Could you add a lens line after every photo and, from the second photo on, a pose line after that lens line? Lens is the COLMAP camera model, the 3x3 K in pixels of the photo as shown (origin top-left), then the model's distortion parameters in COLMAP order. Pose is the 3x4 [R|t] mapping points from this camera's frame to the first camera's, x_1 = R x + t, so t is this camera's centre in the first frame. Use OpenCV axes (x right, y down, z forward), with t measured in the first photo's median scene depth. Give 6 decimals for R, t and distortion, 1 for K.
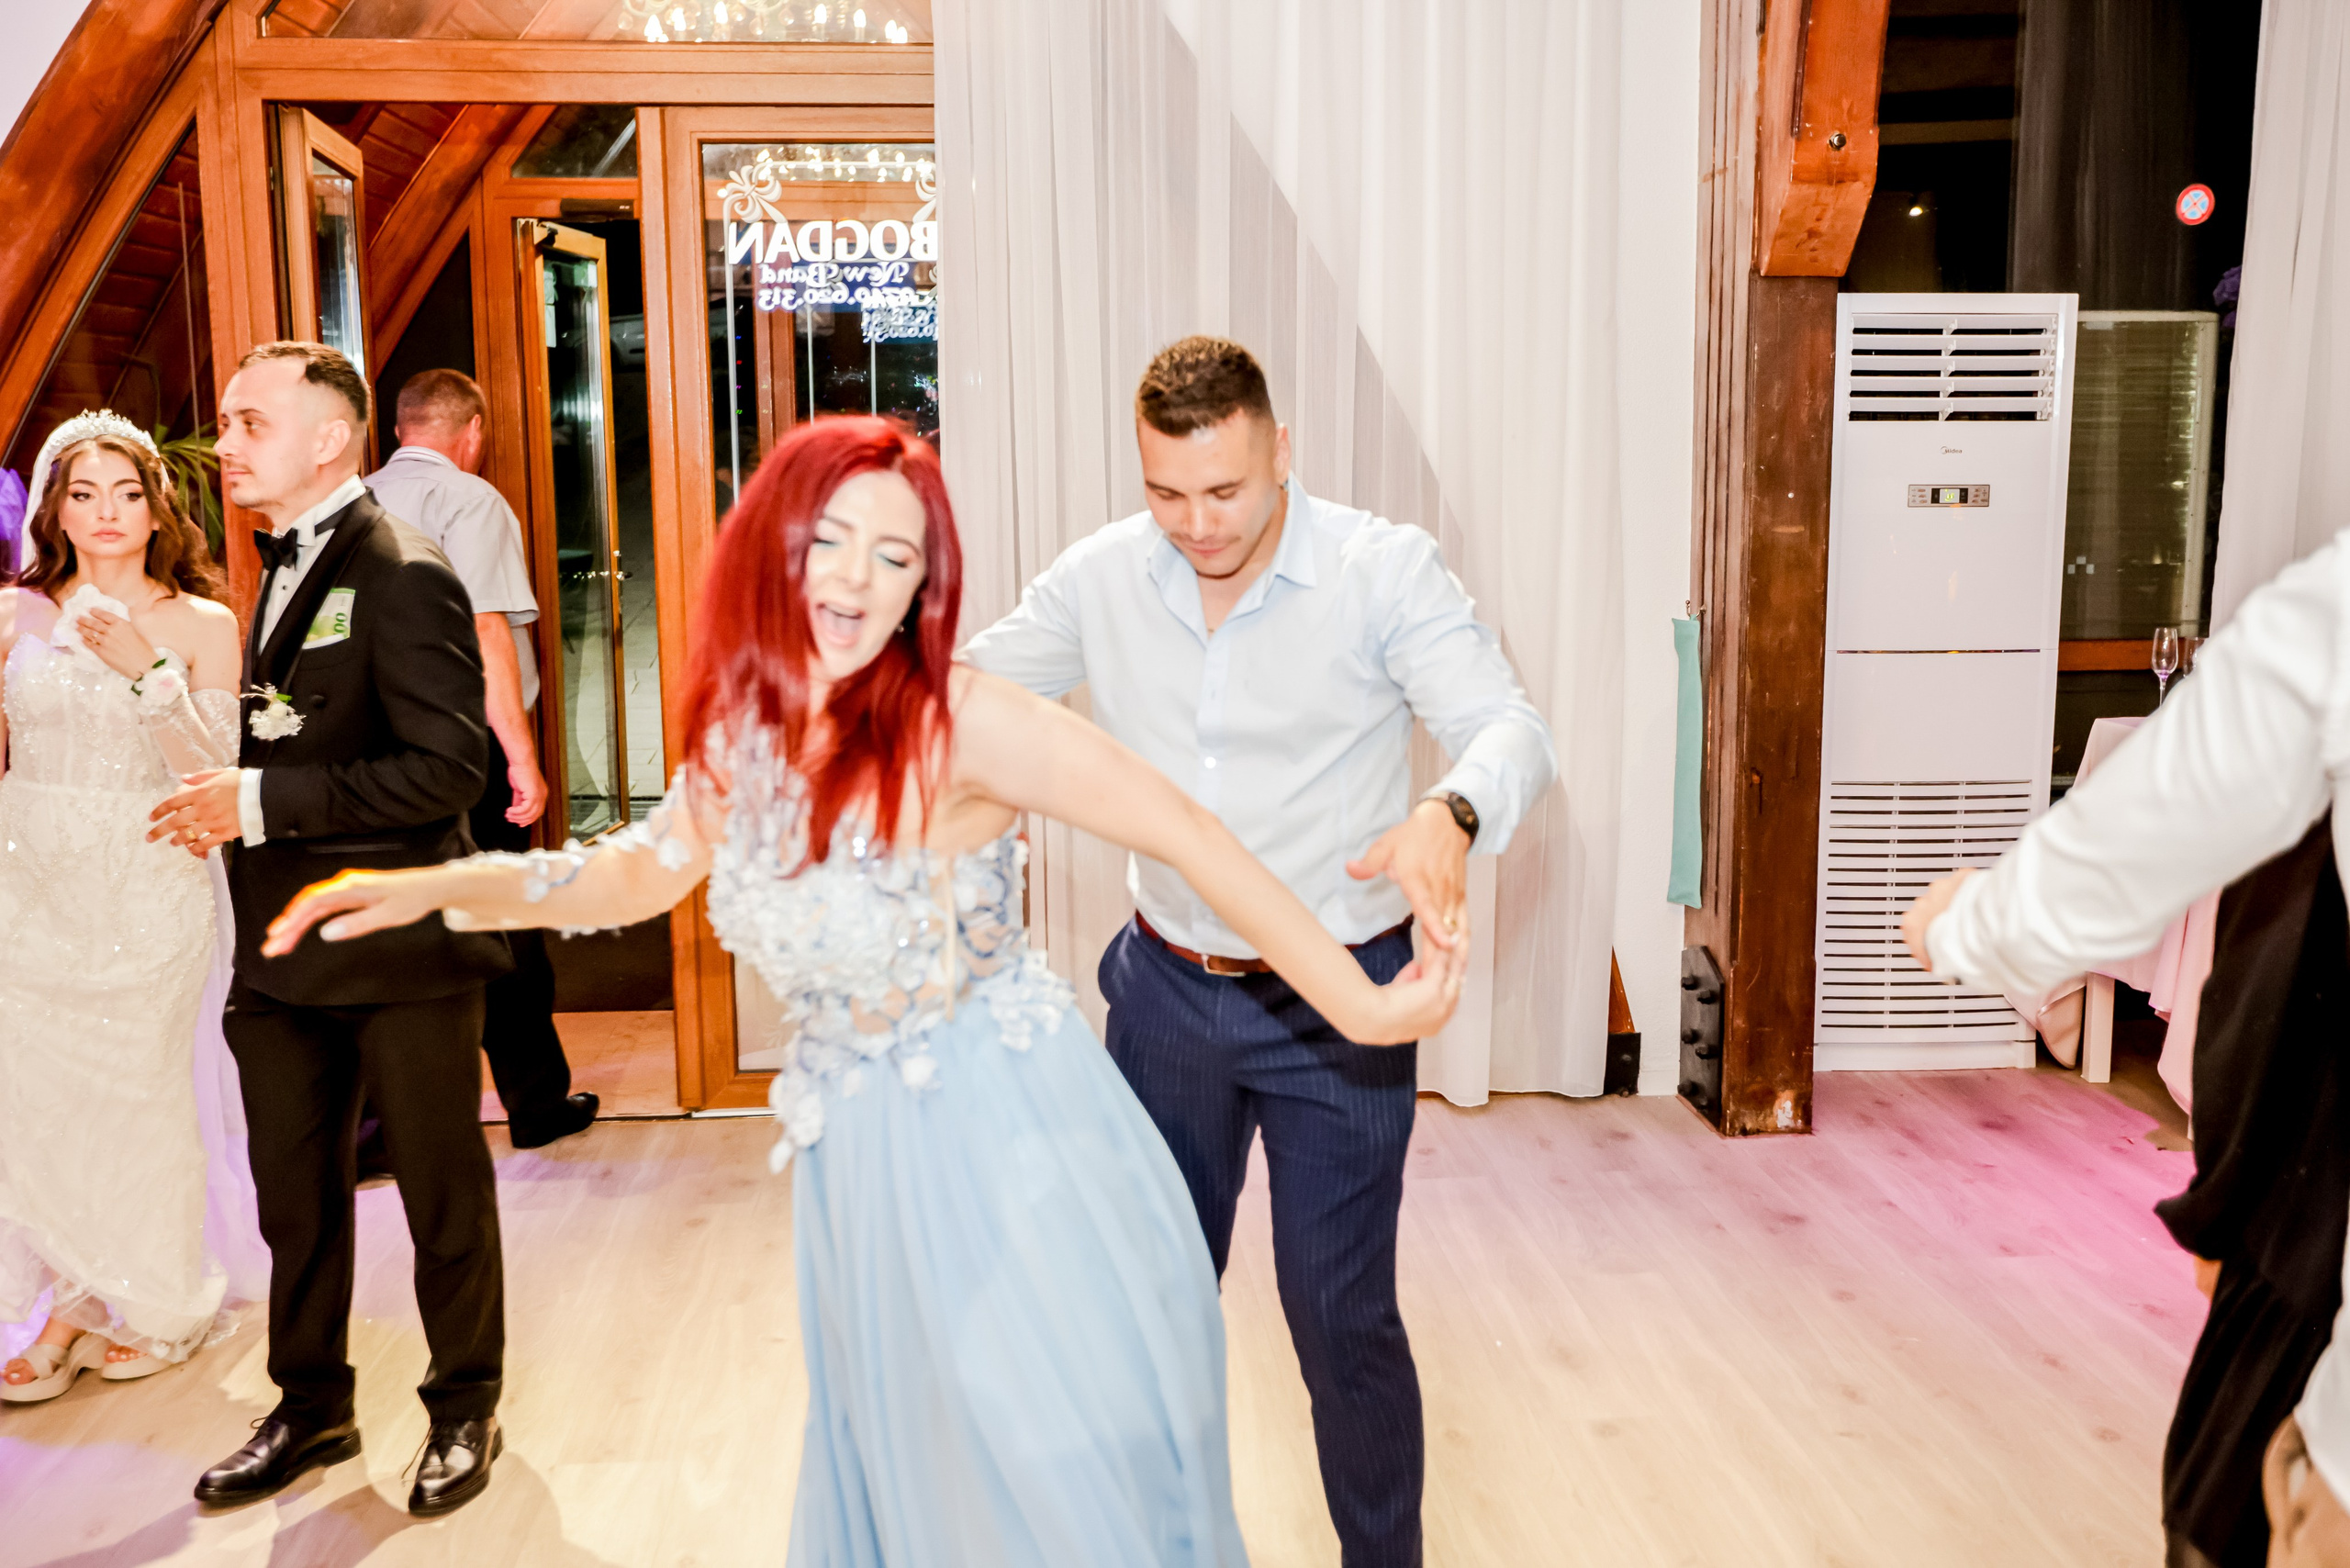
lens RADIAL K [[2309.0, 0, 1154.9], [0, 2309.0, 785.0], [0, 0, 1]] dist [0.000846, -0.005116]
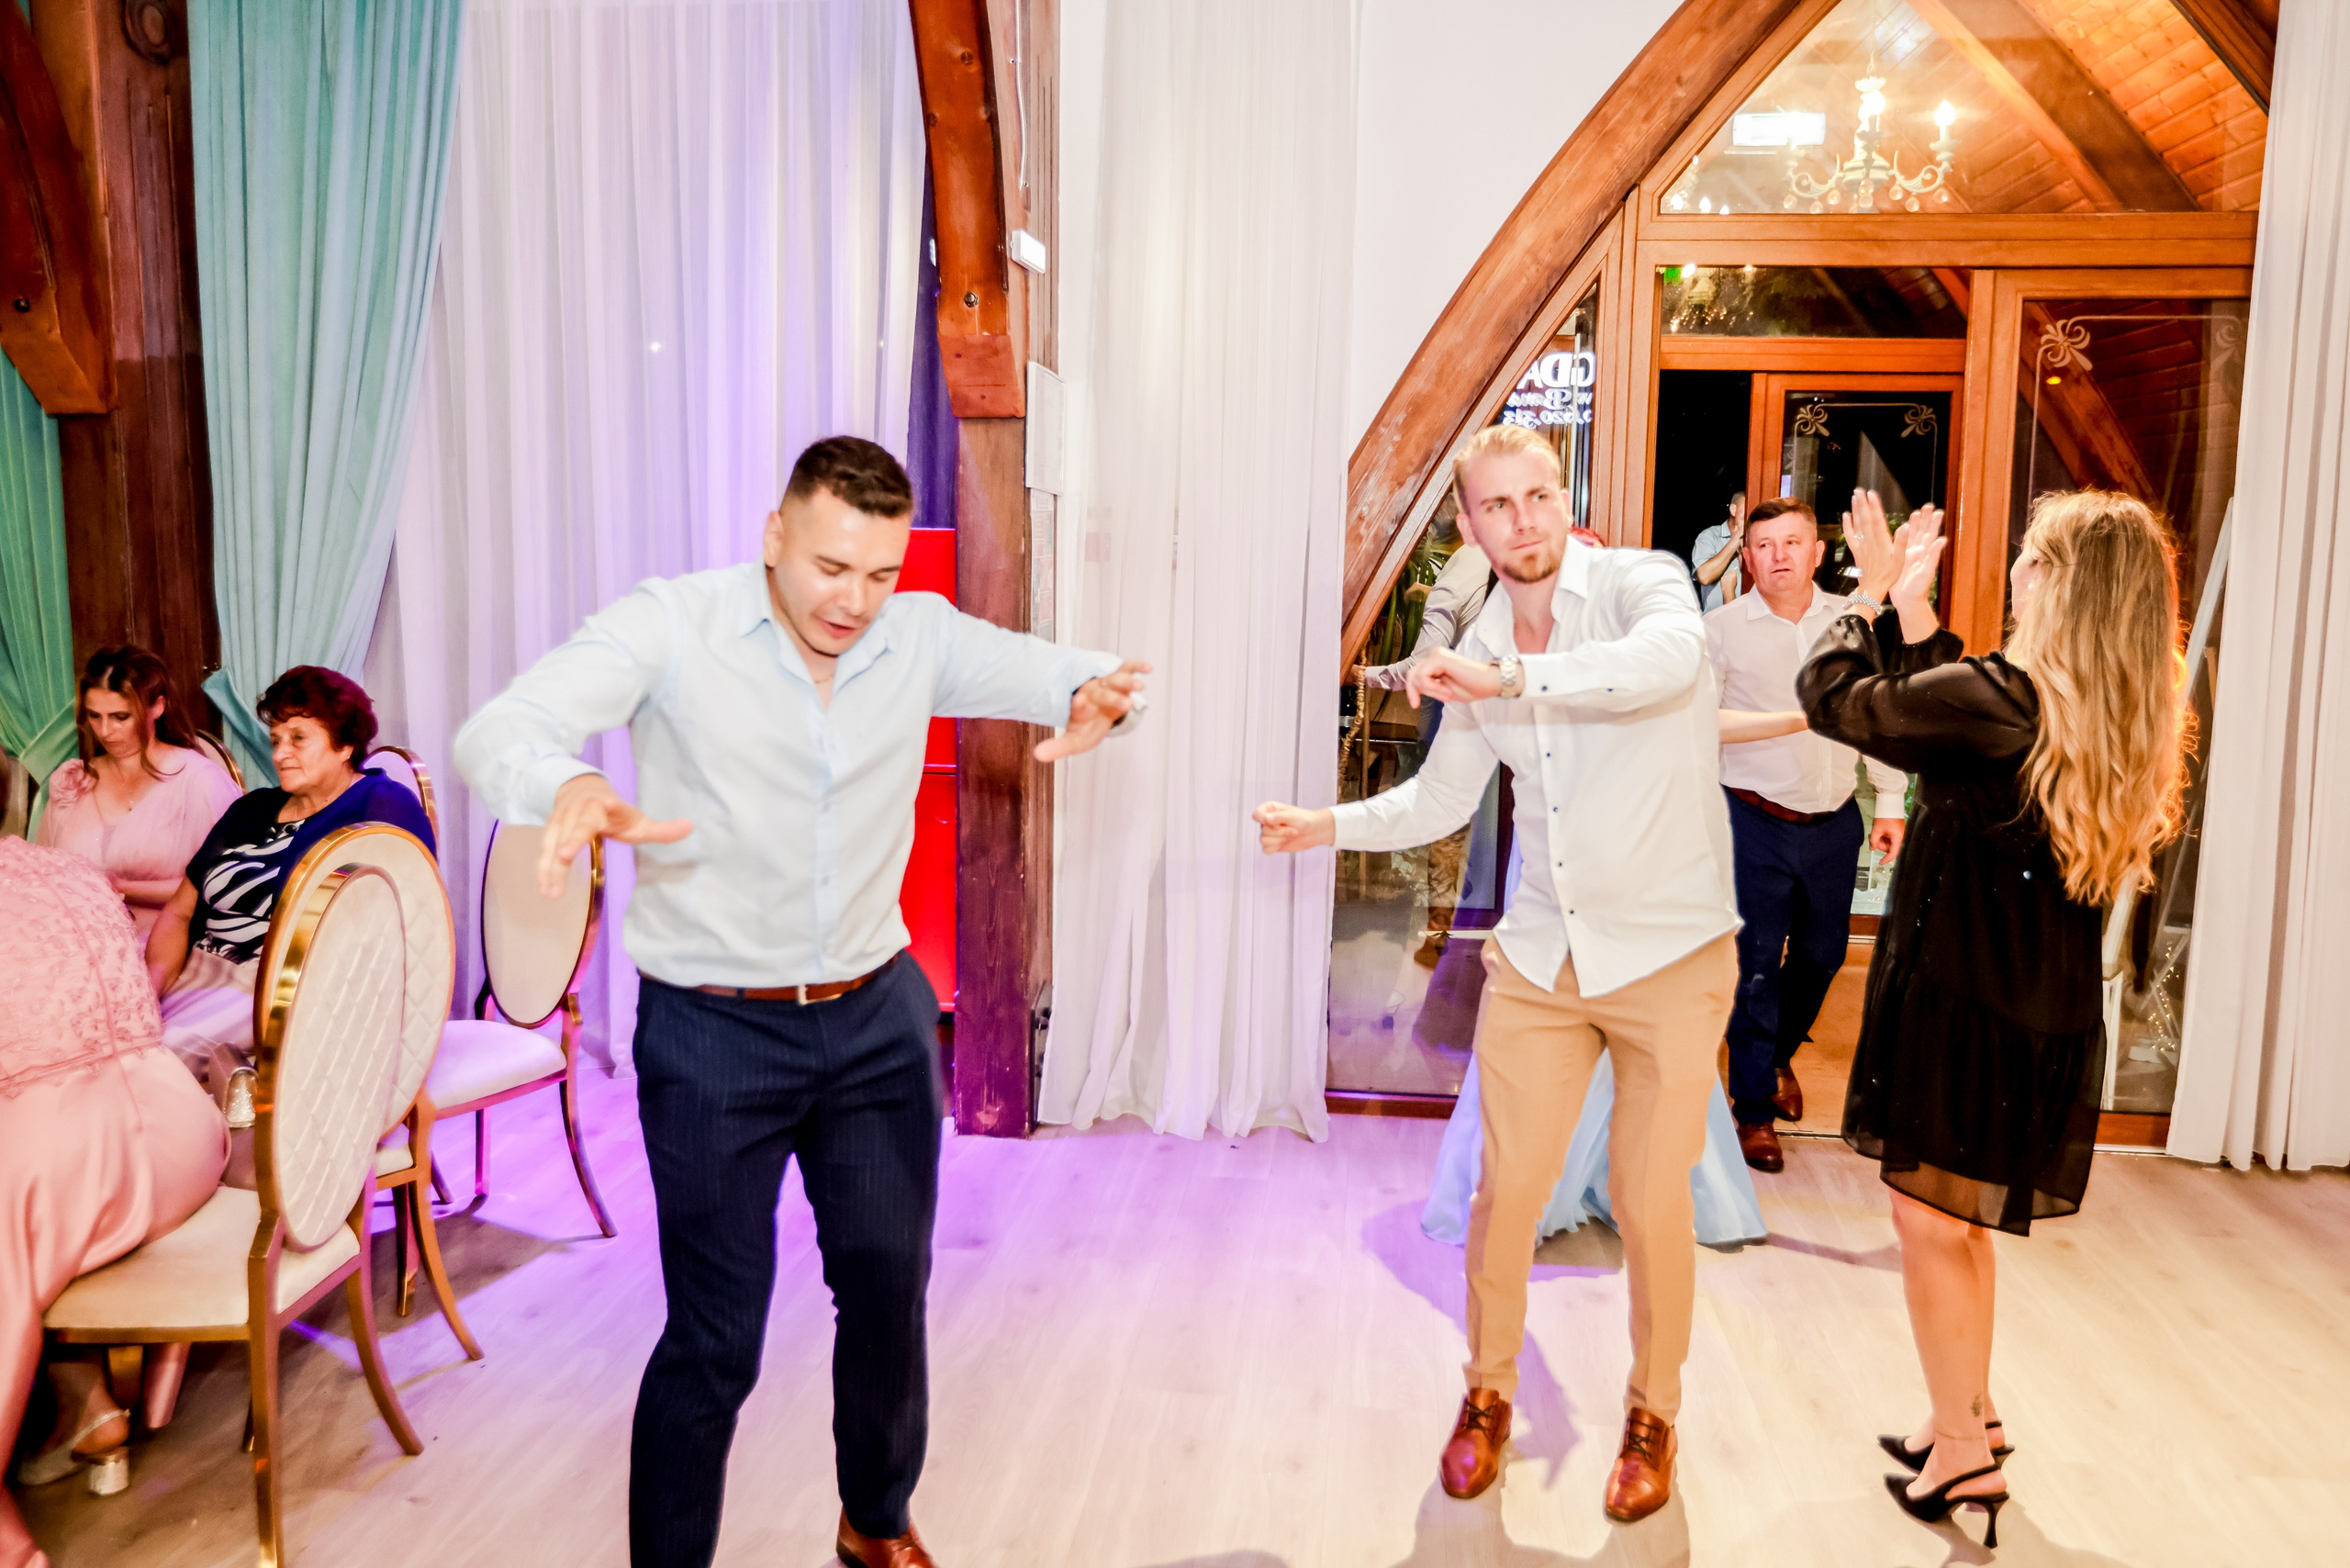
lens RADIAL K [[1898.3, 0, 1164.6], [0, 1898.3, 760.7], [0, 0, 1]] dist [-0.000038, 0.004901]
pose [[0.981865, 0.041365, -0.185015, -0.428594], [-0.048803, 0.998166, -0.035827, 0.007487], [0.183194, 0.044206, 0.982082, -0.003810]]
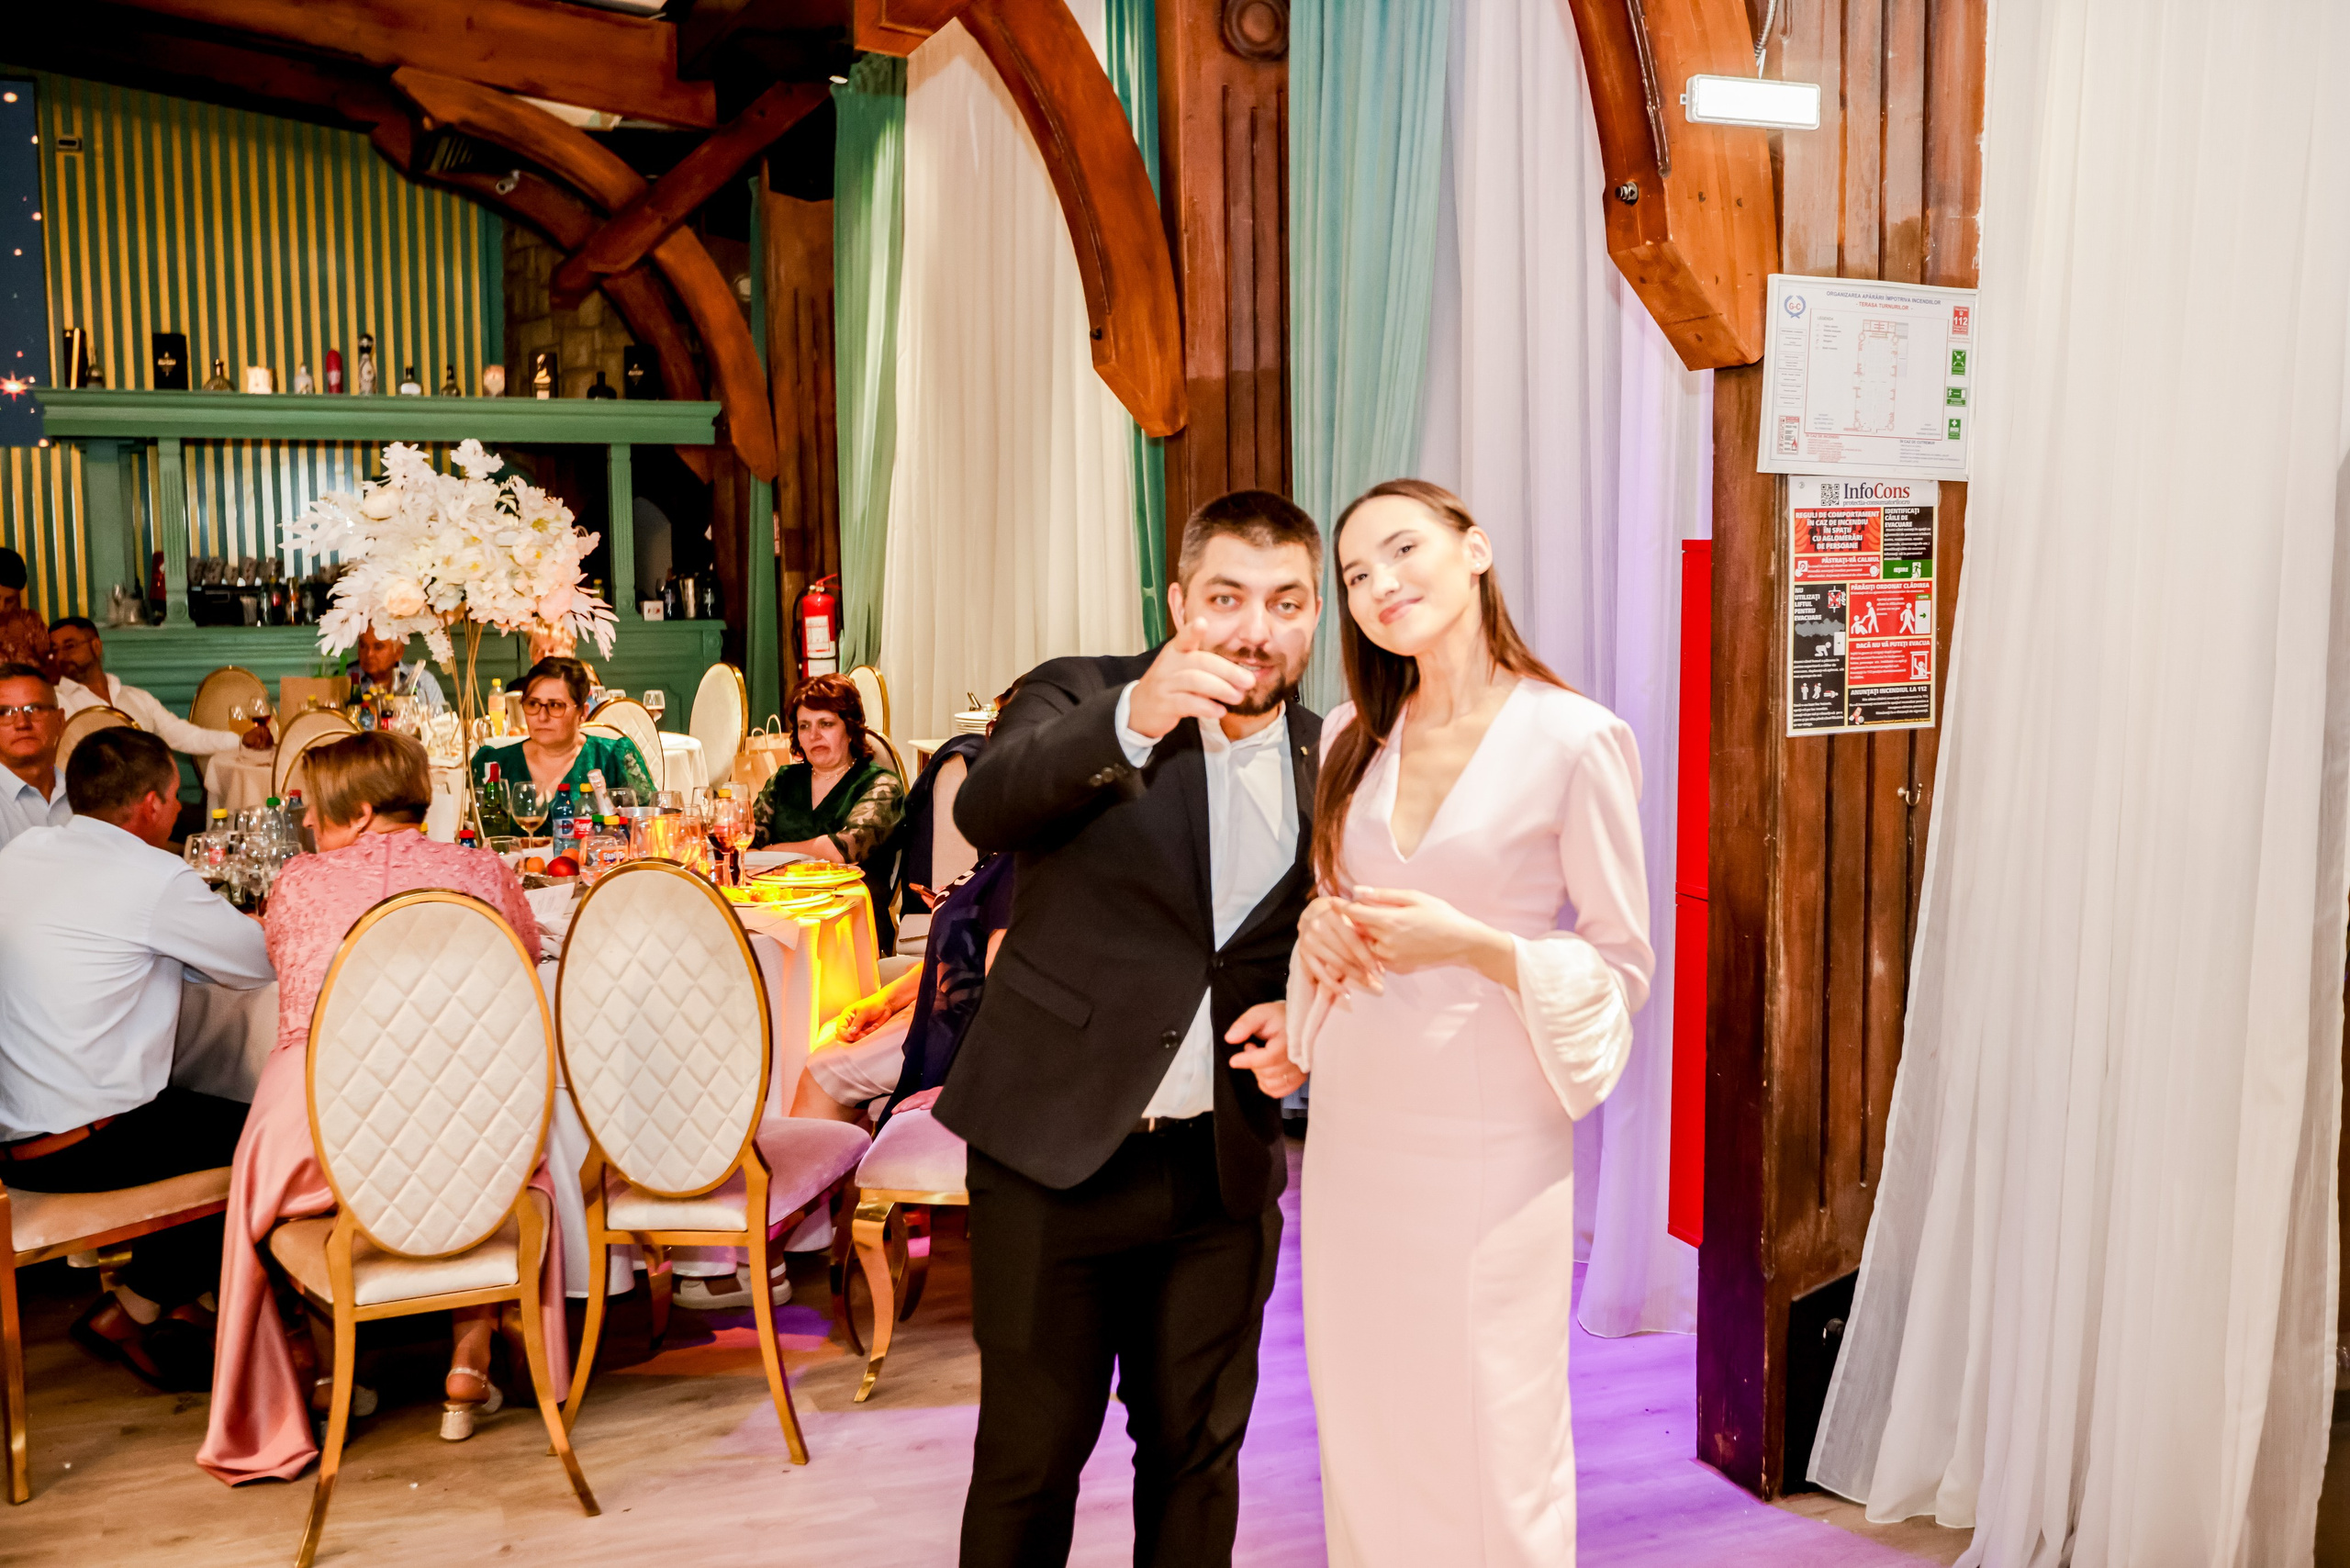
lens RADIAL K [[2309.8, 0, 1216.2], [0, 2309.8, 763.5], [0, 0, 1]] dist [0.000629, 0.003197]
pose [[0.303406, 0.097524, -0.947857, -0.043606], [-0.145561, 0.987817, 0.055042, -0.080093], [0.941678, 0.121271, 0.313906, 0.507128]]
